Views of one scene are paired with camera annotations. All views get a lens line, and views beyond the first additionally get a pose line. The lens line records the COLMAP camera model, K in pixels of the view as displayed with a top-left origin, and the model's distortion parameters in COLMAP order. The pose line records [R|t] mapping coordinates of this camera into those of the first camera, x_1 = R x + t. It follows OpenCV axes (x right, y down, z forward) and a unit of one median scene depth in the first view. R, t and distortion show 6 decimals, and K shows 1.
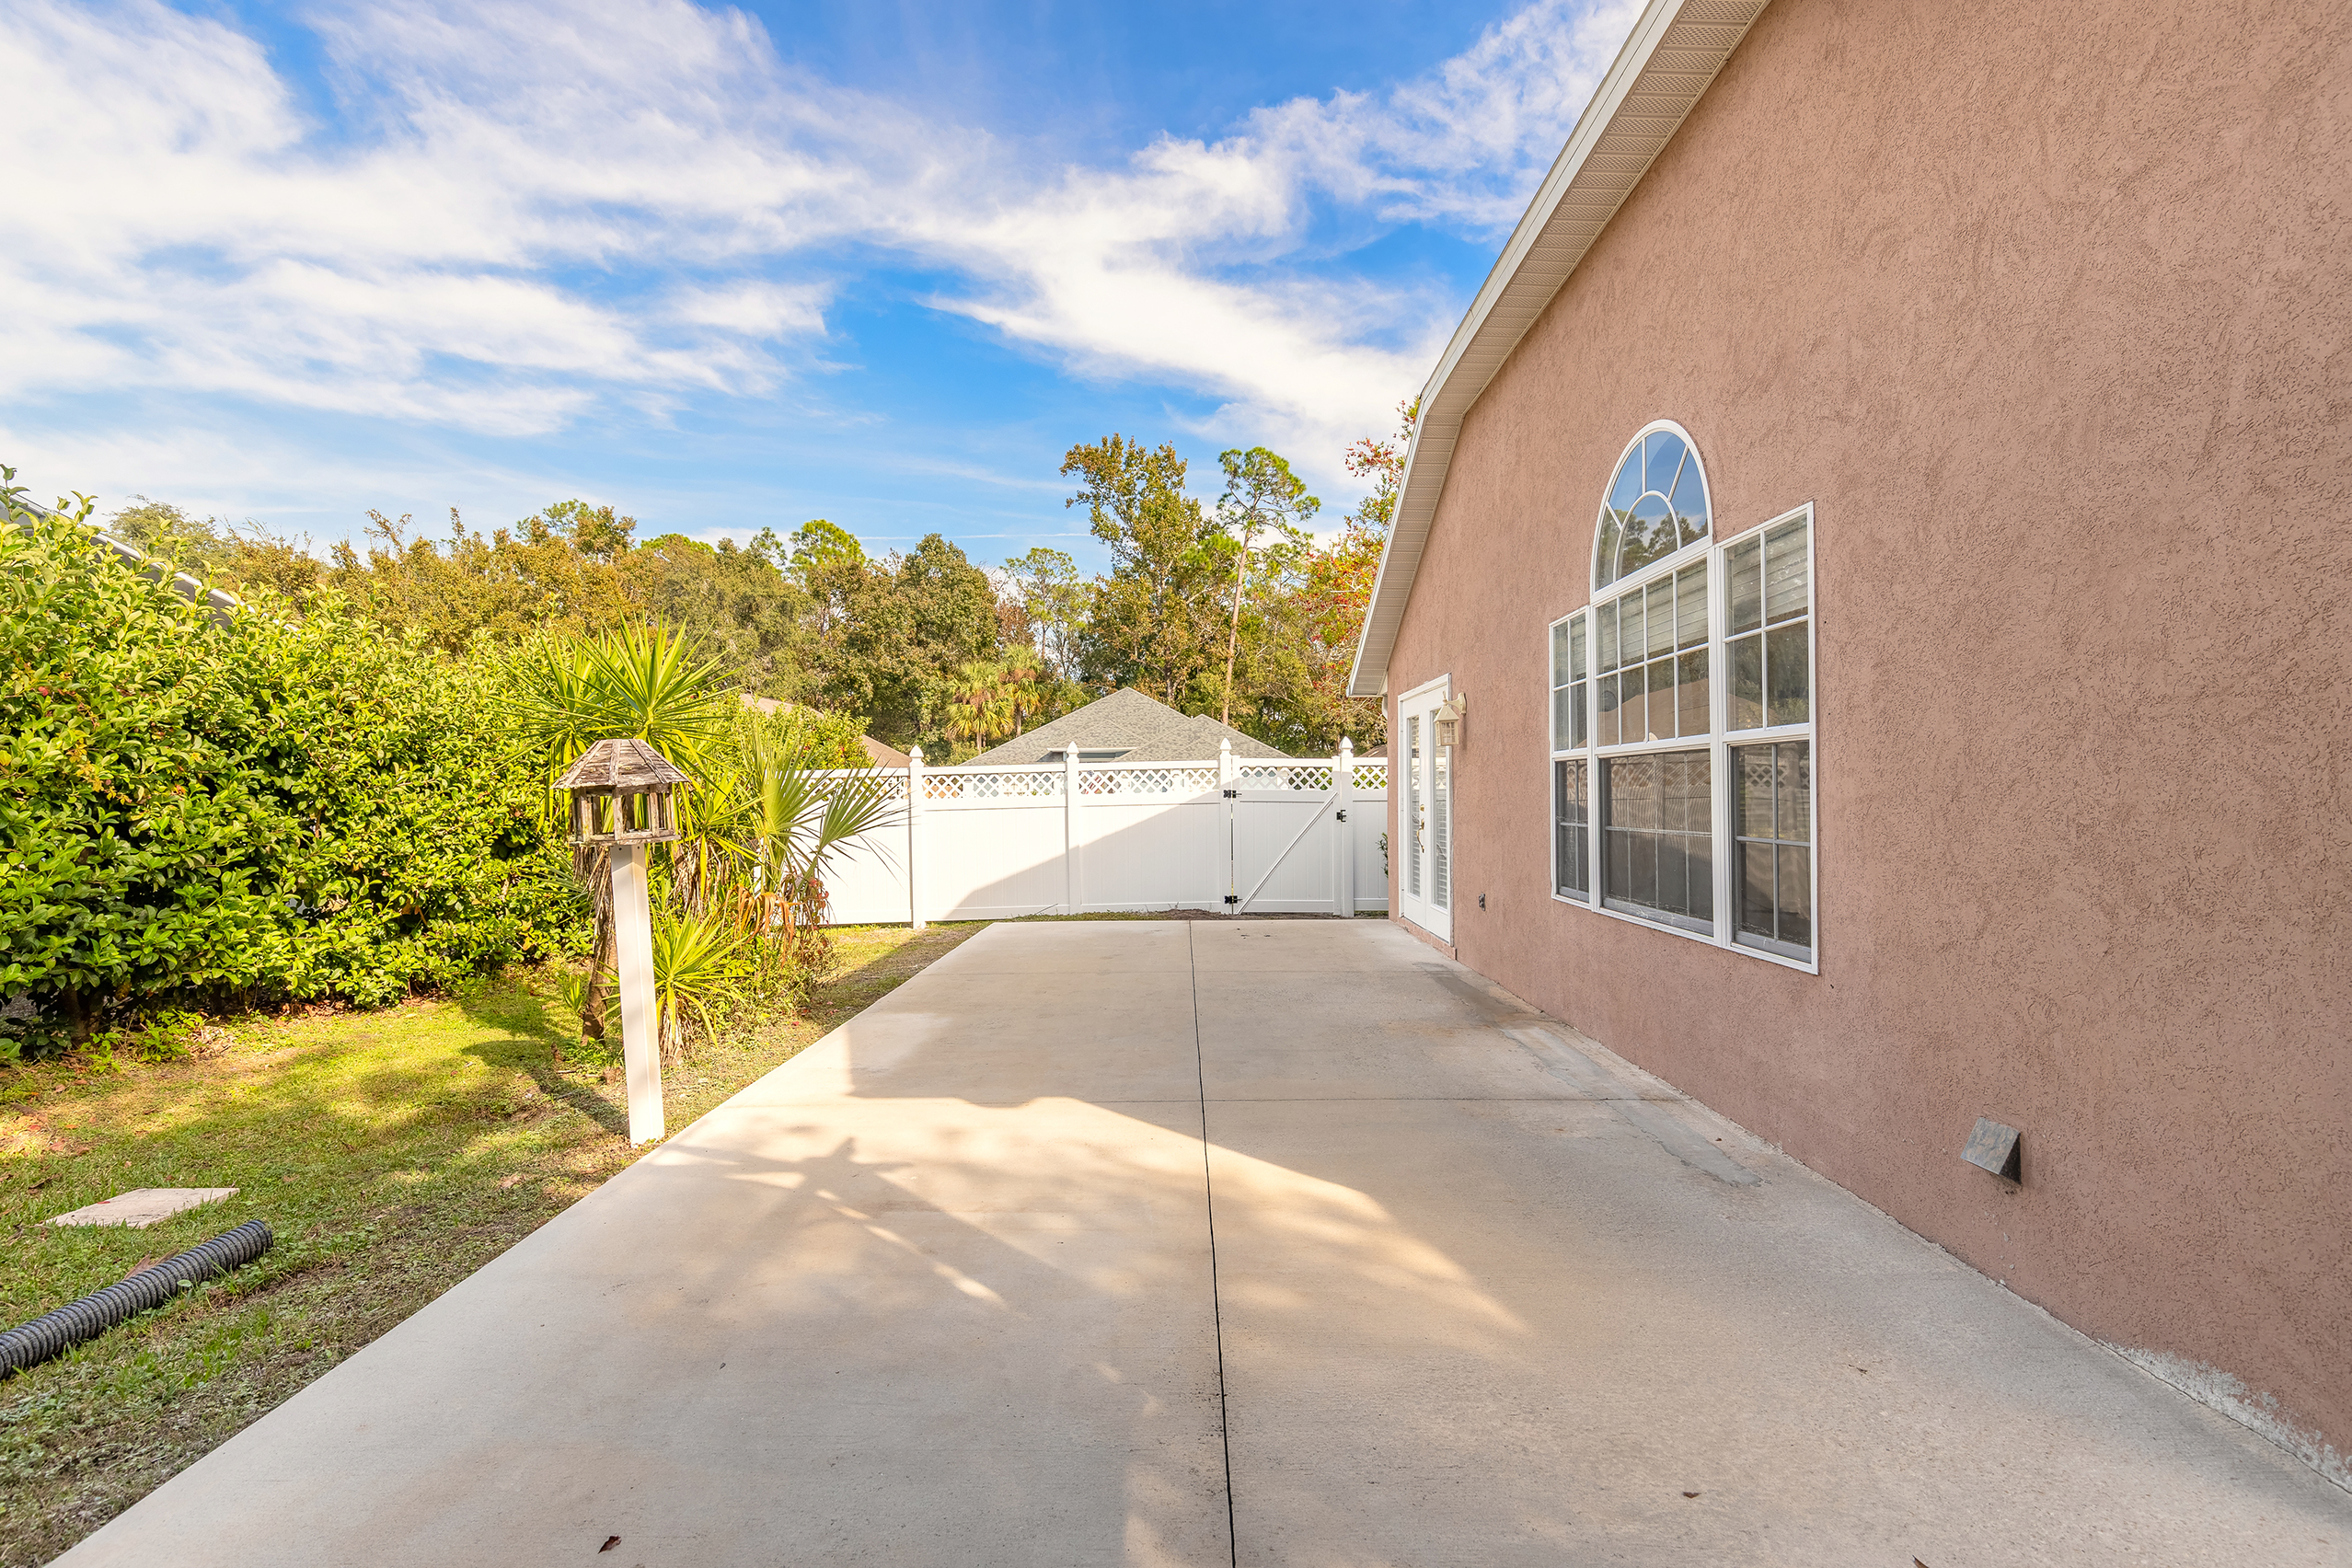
lens RADIAL K [[1058.0, 0, 1164.7], [0, 1058.0, 790.6], [0, 0, 1]] dist [0.007054, -0.001076]
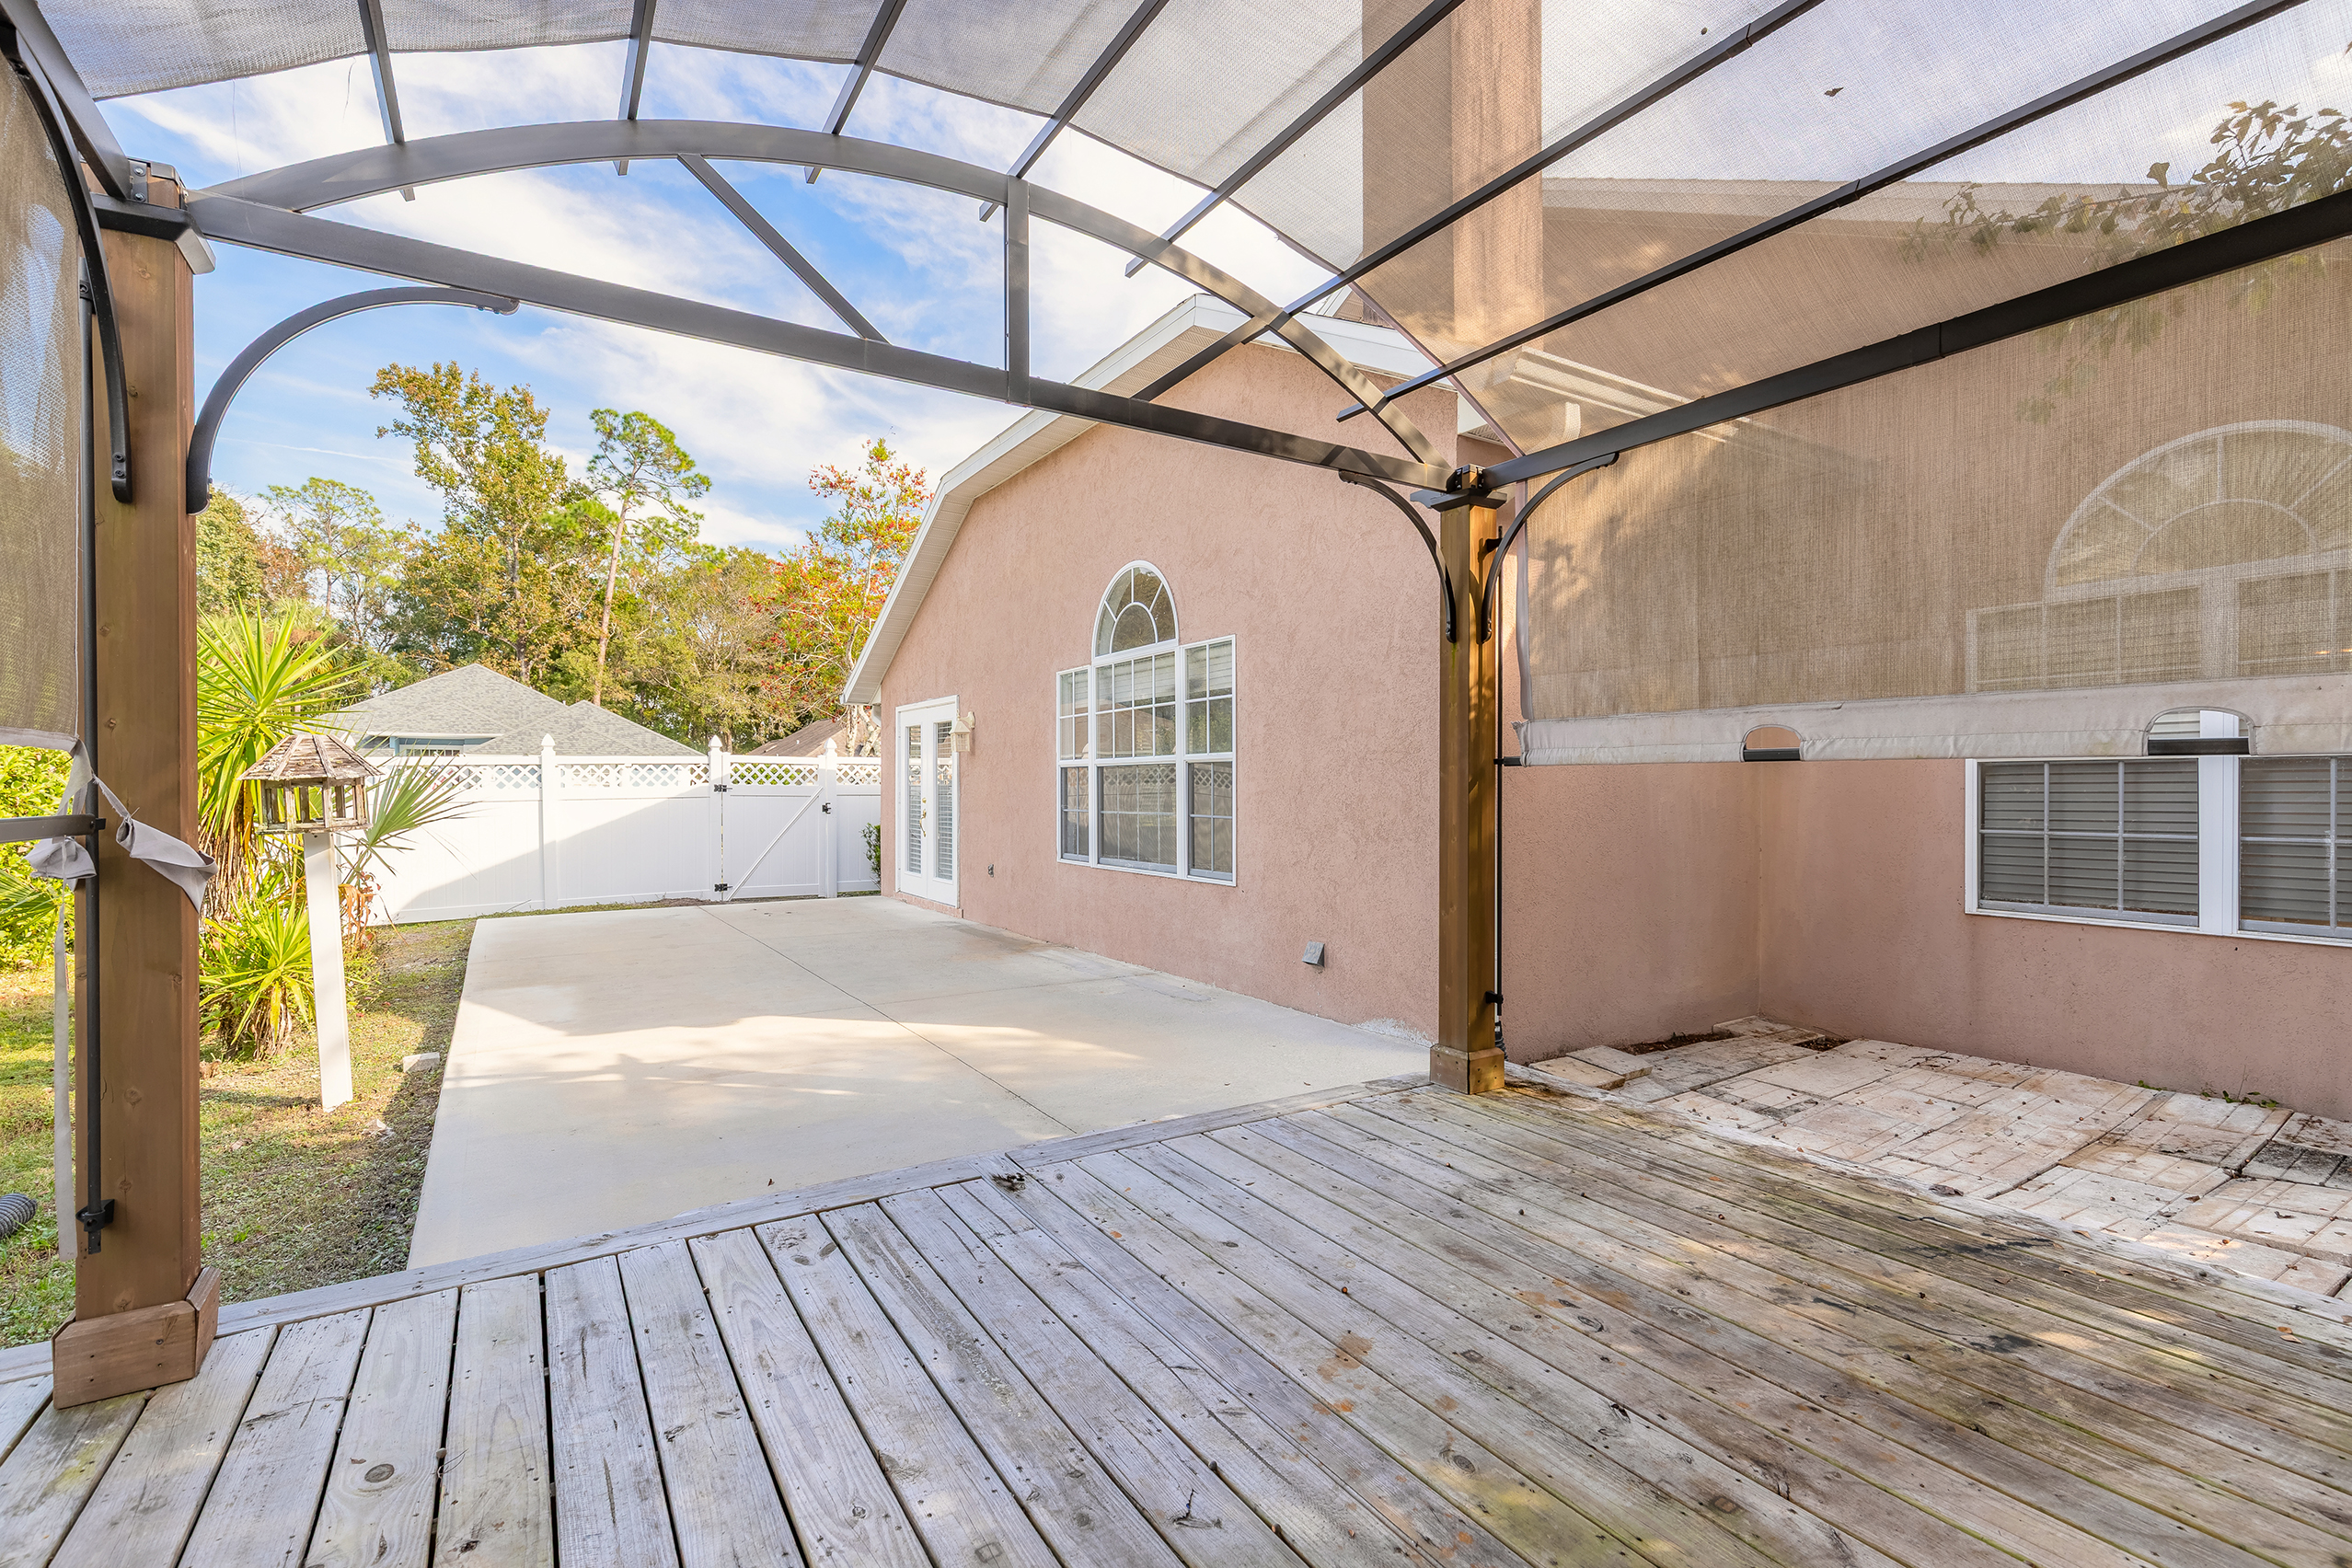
lens RADIAL K [[1058.0, 0, 1164.9], [0, 1058.0, 787.1], [0, 0, 1]] dist [0.007054, -0.001076]
pose [[0.840922, 0.005973, 0.541124, -0.139718], [-0.006593, 0.999978, -0.000792, 0.000022], [-0.541116, -0.002902, 0.840943, -0.140538]]
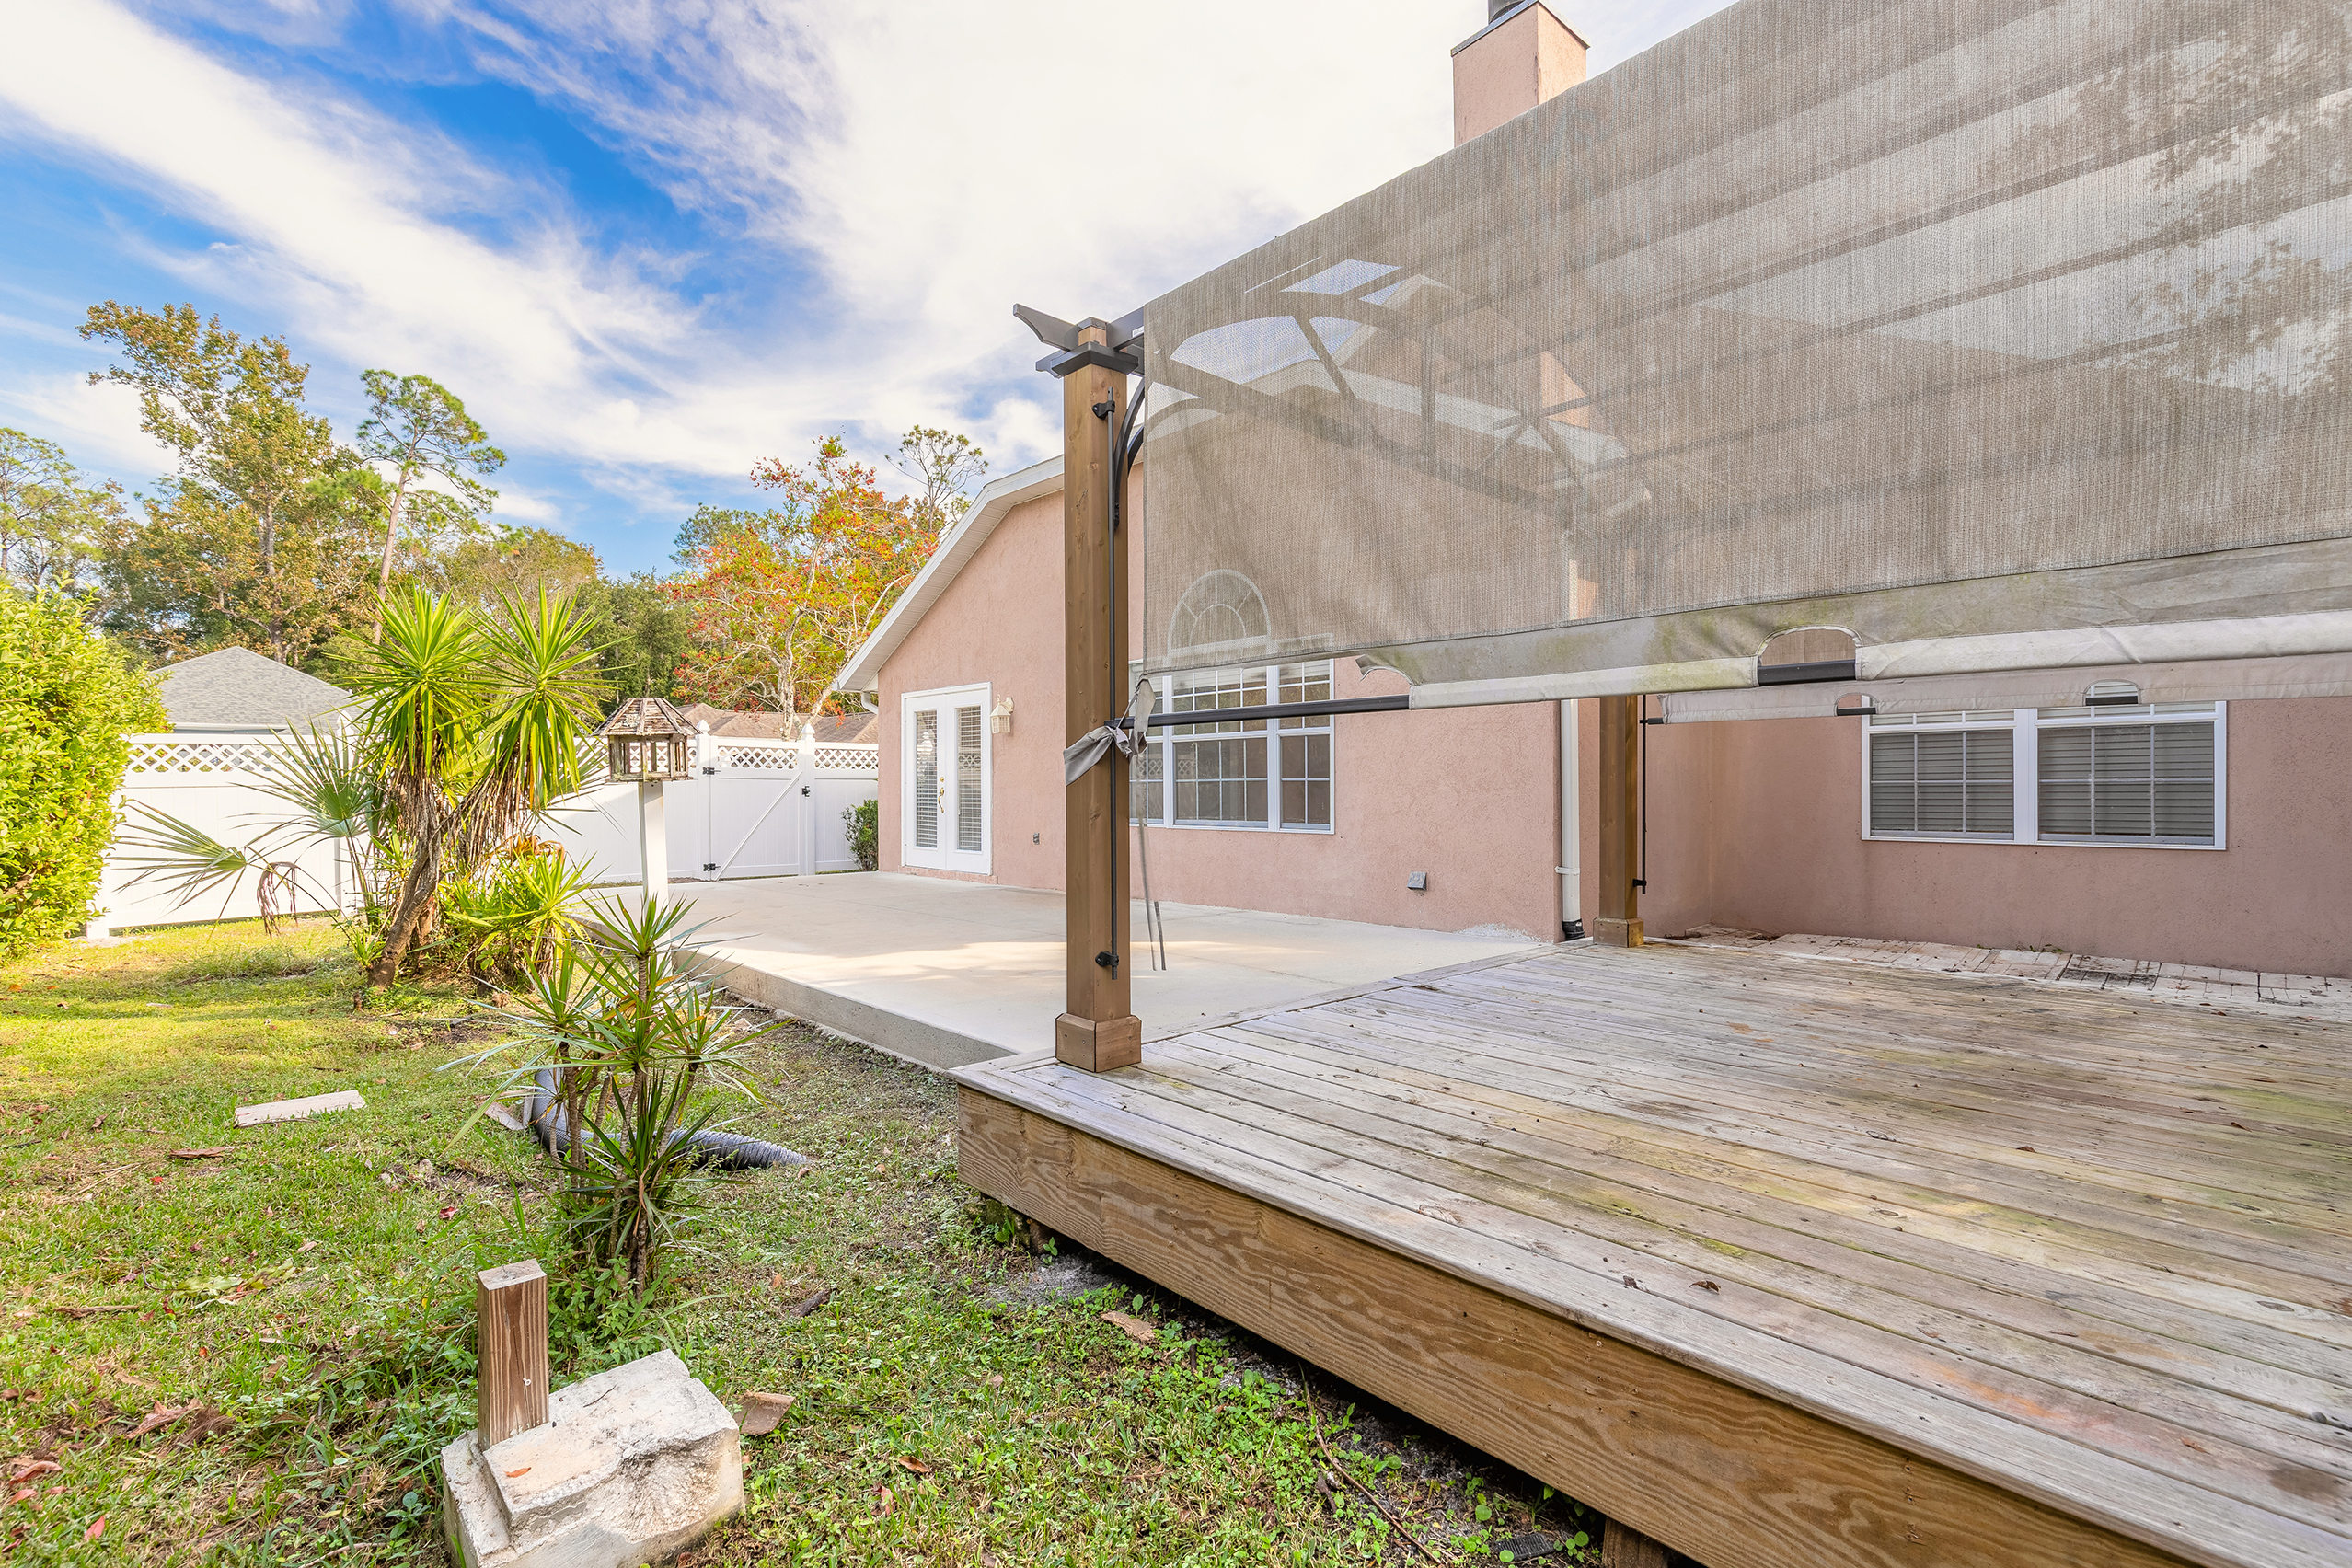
lens RADIAL K [[1058.0, 0, 1165.6], [0, 1058.0, 787.8], [0, 0, 1]] dist [0.007054, -0.001076]
pose [[0.725904, 0.005059, 0.687777, -0.350234], [-0.004145, 0.999987, -0.002982, 0.022064], [-0.687783, -0.000686, 0.725916, -0.123024]]
